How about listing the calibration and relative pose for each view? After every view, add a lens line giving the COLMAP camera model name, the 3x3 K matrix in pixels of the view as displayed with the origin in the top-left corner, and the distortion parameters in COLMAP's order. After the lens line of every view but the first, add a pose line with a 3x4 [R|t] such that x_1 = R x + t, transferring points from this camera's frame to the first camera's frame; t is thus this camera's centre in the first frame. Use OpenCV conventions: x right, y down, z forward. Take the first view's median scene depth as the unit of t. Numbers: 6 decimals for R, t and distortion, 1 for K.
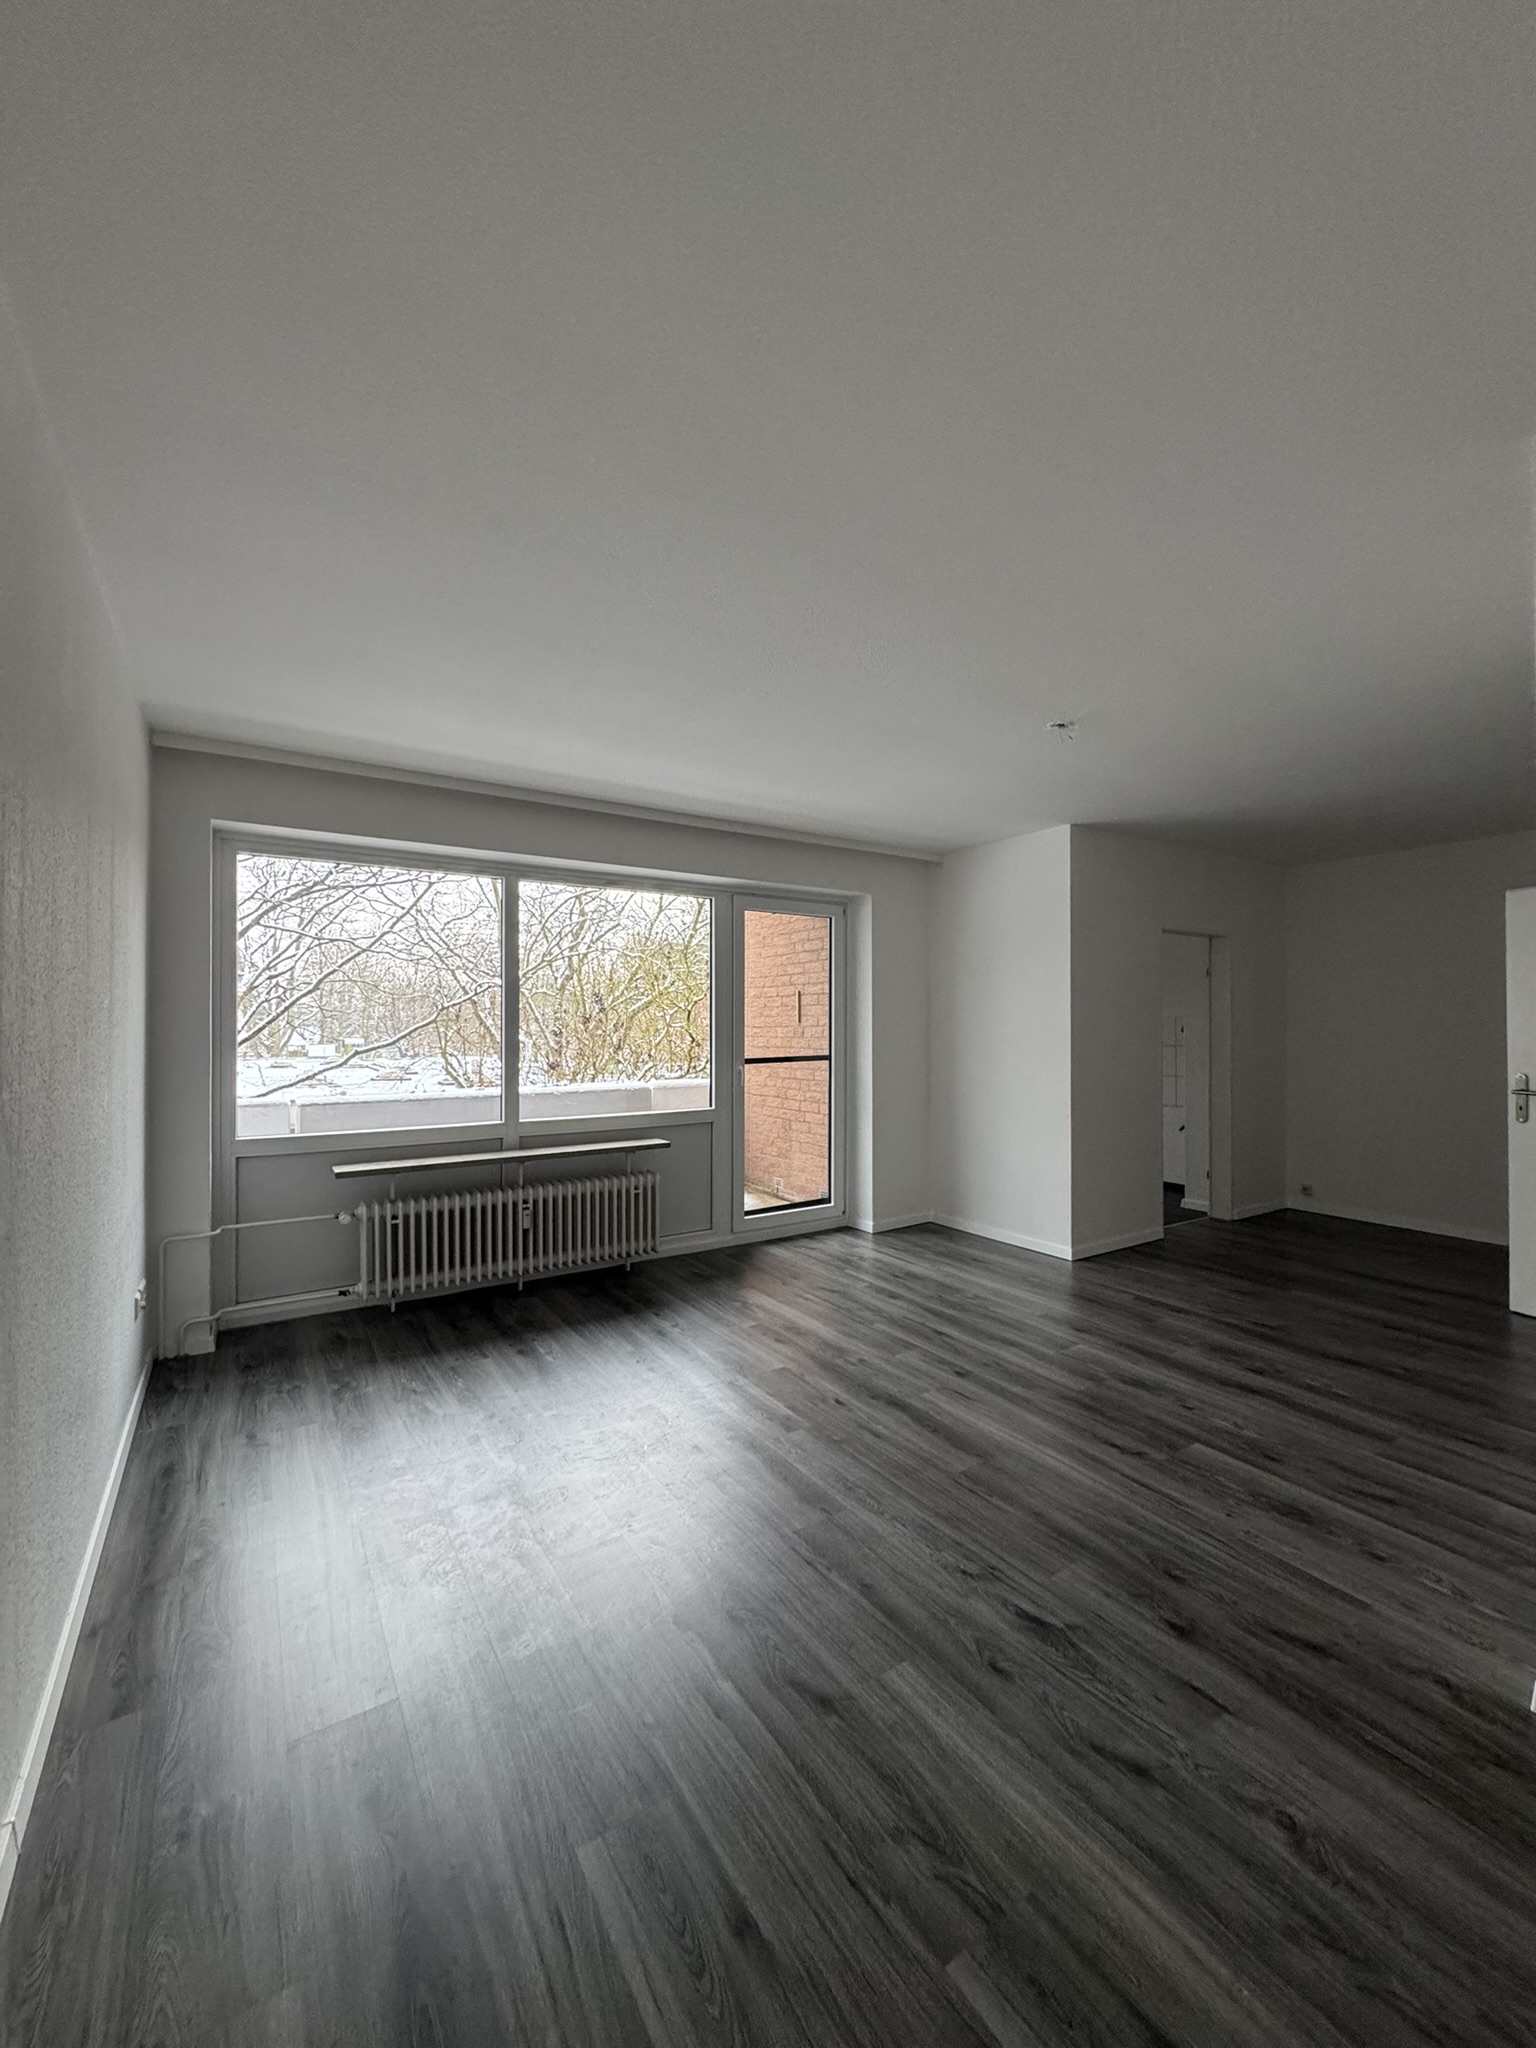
lens RADIAL K [[825.6, 0, 768.0], [0, 825.6, 1024.0], [0, 0, 1]] dist [-0.000755, -0.000258]
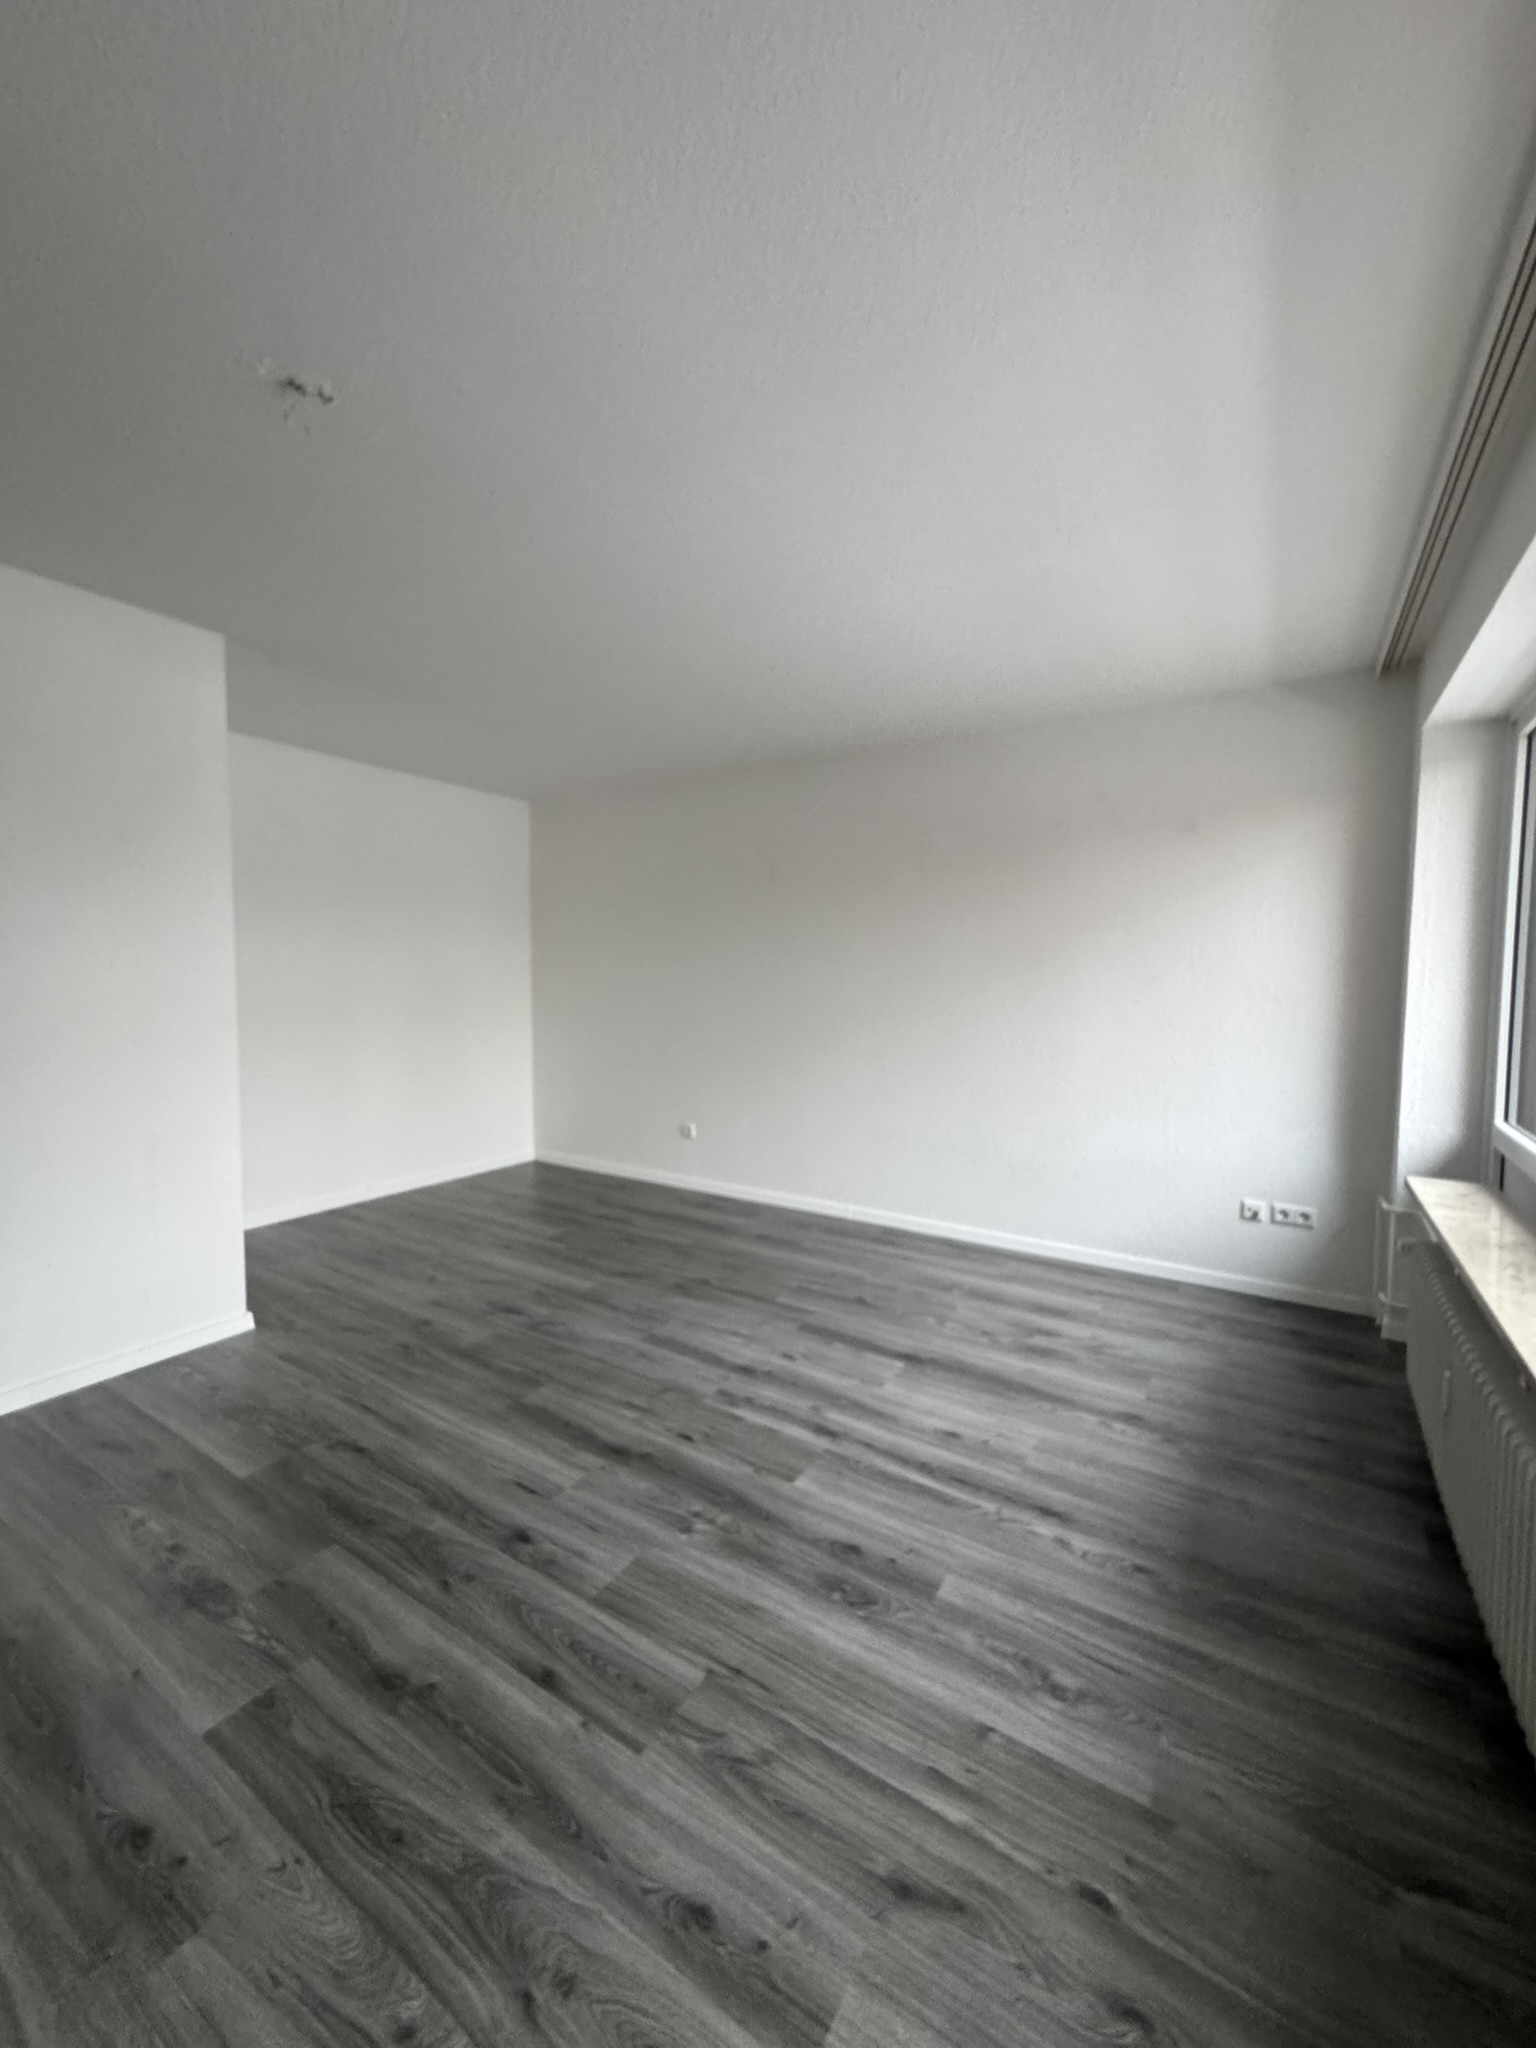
lens RADIAL K [[825.6, 0, 768.0], [0, 825.6, 1024.0], [0, 0, 1]] dist [-0.000755, -0.000258]
pose [[-0.913214, 0.019167, -0.407029, 0.301375], [-0.006408, 0.998094, 0.061376, 0.006450], [0.407430, 0.058658, -0.911351, 1.575443]]
